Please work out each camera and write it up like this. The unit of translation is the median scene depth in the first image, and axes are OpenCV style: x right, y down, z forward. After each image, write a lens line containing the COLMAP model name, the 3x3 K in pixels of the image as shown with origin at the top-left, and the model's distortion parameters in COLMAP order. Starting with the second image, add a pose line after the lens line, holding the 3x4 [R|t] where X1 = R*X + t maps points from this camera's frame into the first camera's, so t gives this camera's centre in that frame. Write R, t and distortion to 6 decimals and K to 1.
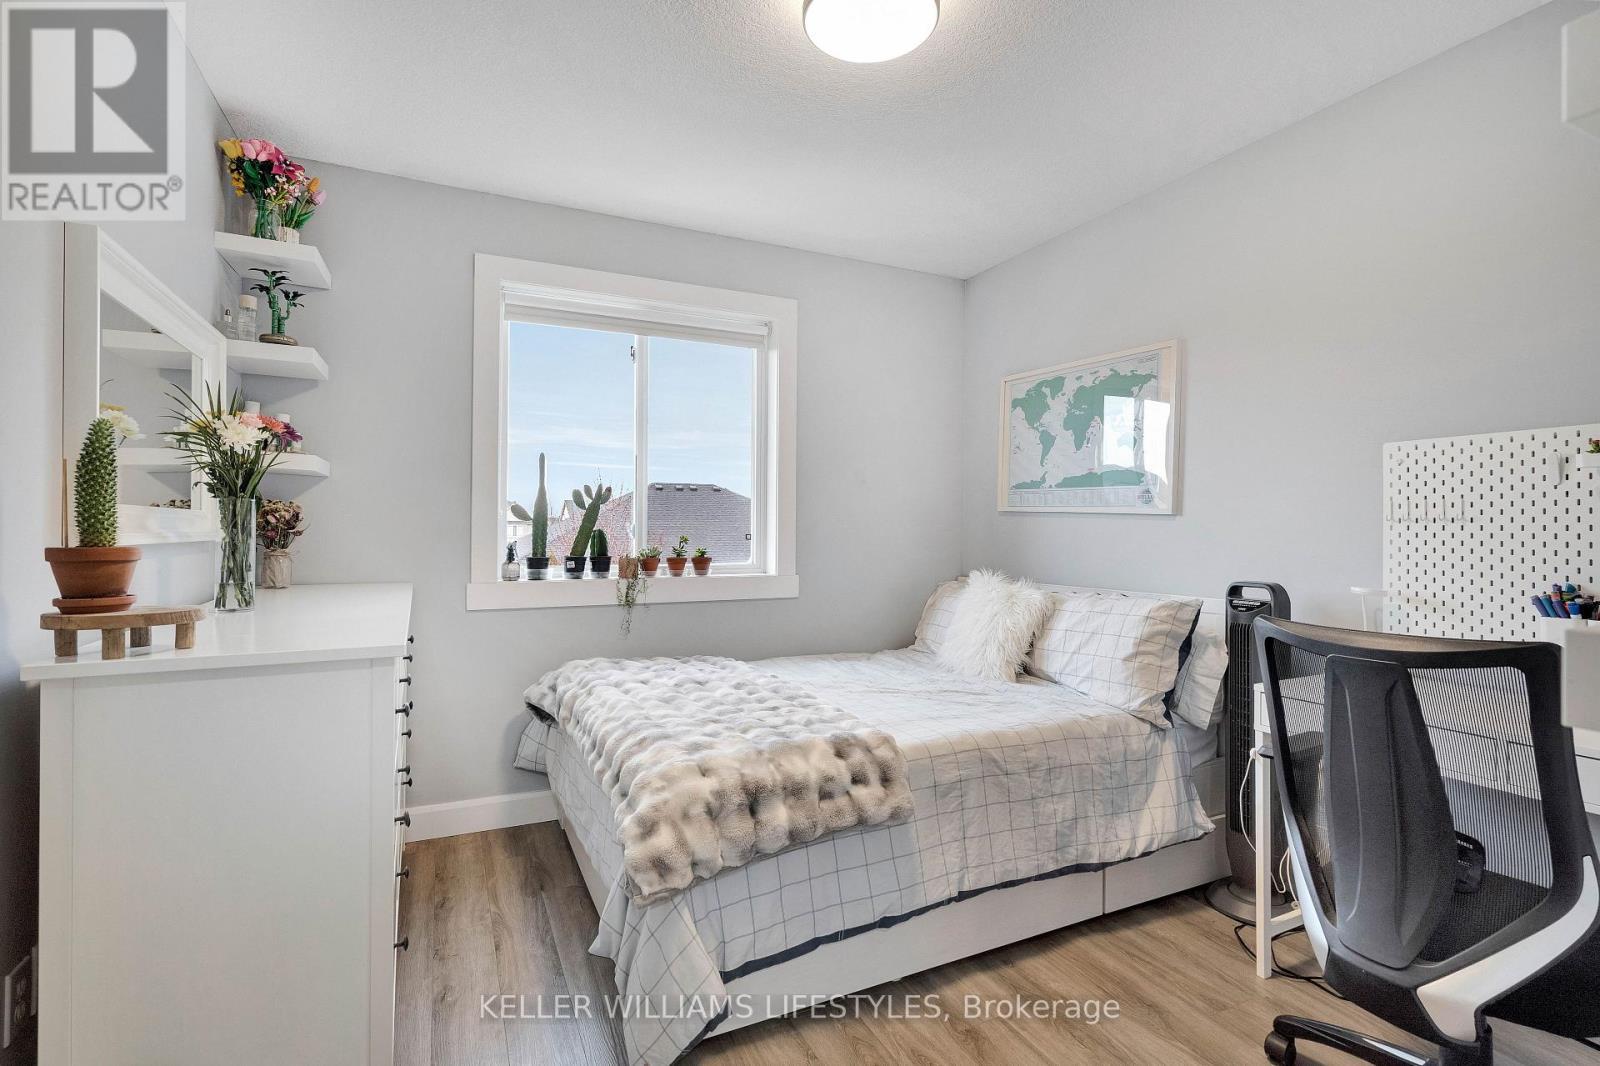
lens RADIAL K [[742.3, 0, 797.3], [0, 742.3, 531.3], [0, 0, 1]] dist [-0.001932, 0.001043]
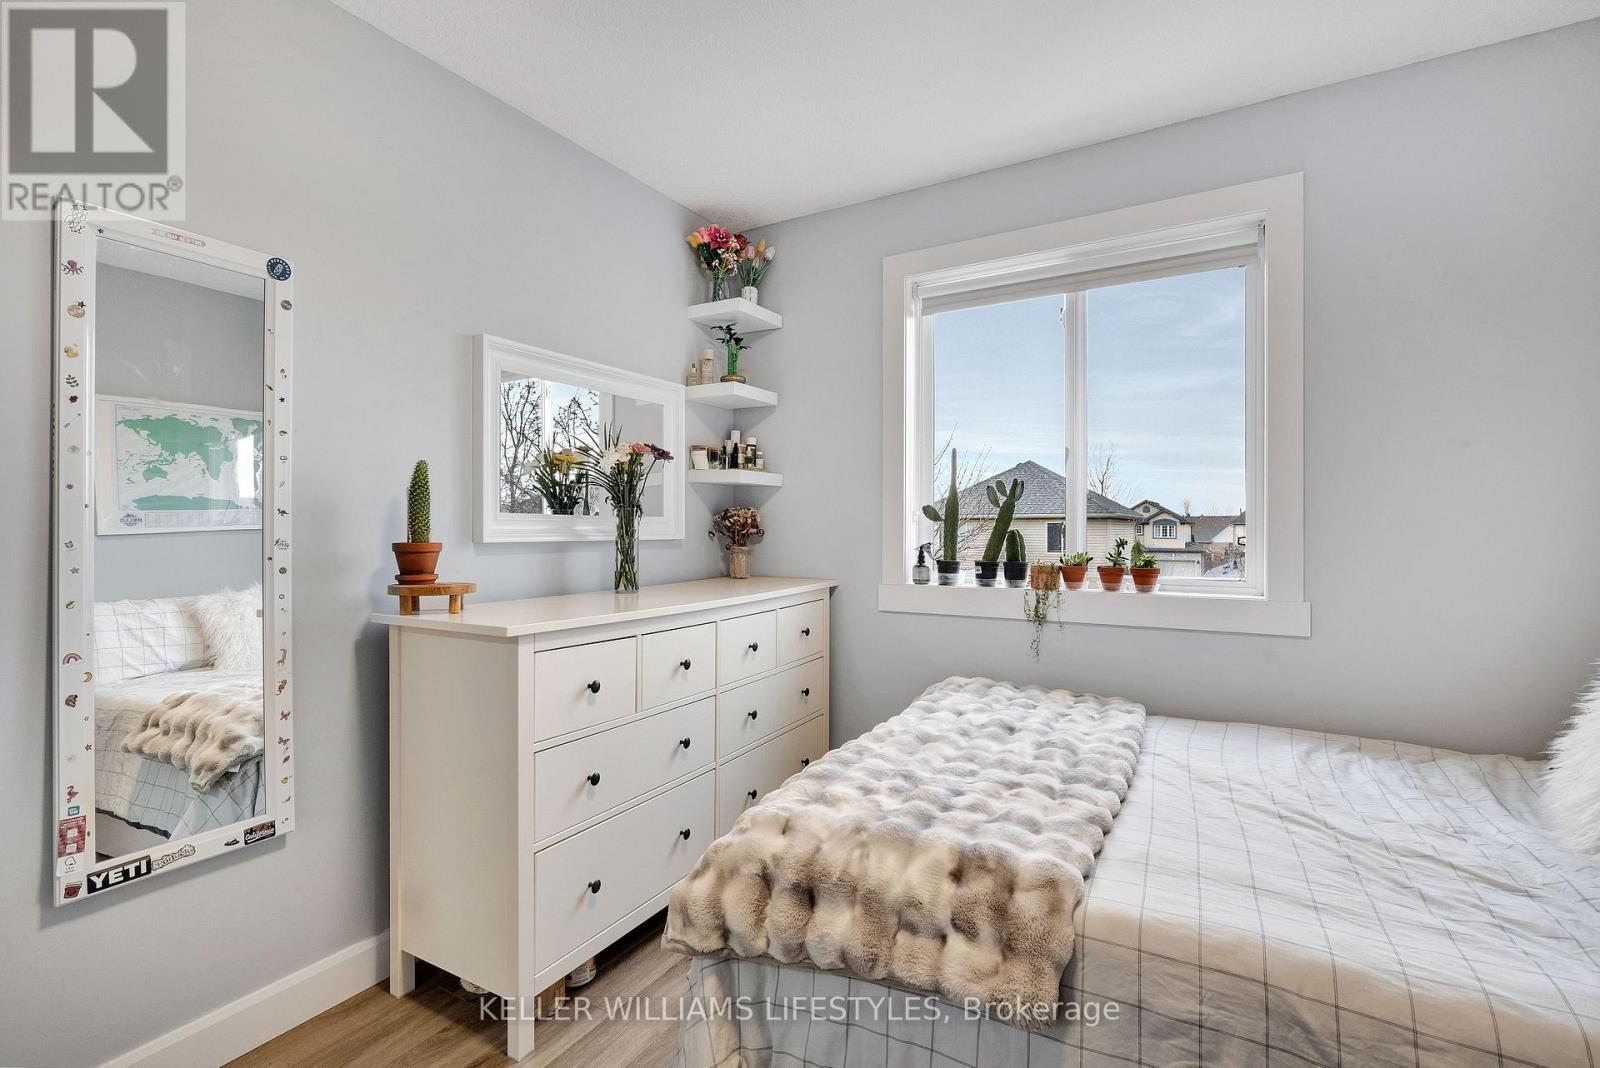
lens RADIAL K [[742.3, 0, 798.6], [0, 742.3, 527.4], [0, 0, 1]] dist [-0.001932, 0.001043]
pose [[0.558003, -0.005318, -0.829822, 0.336084], [-0.000800, 0.999976, -0.006947, -0.000286], [0.829839, 0.004540, 0.557985, 0.335111]]
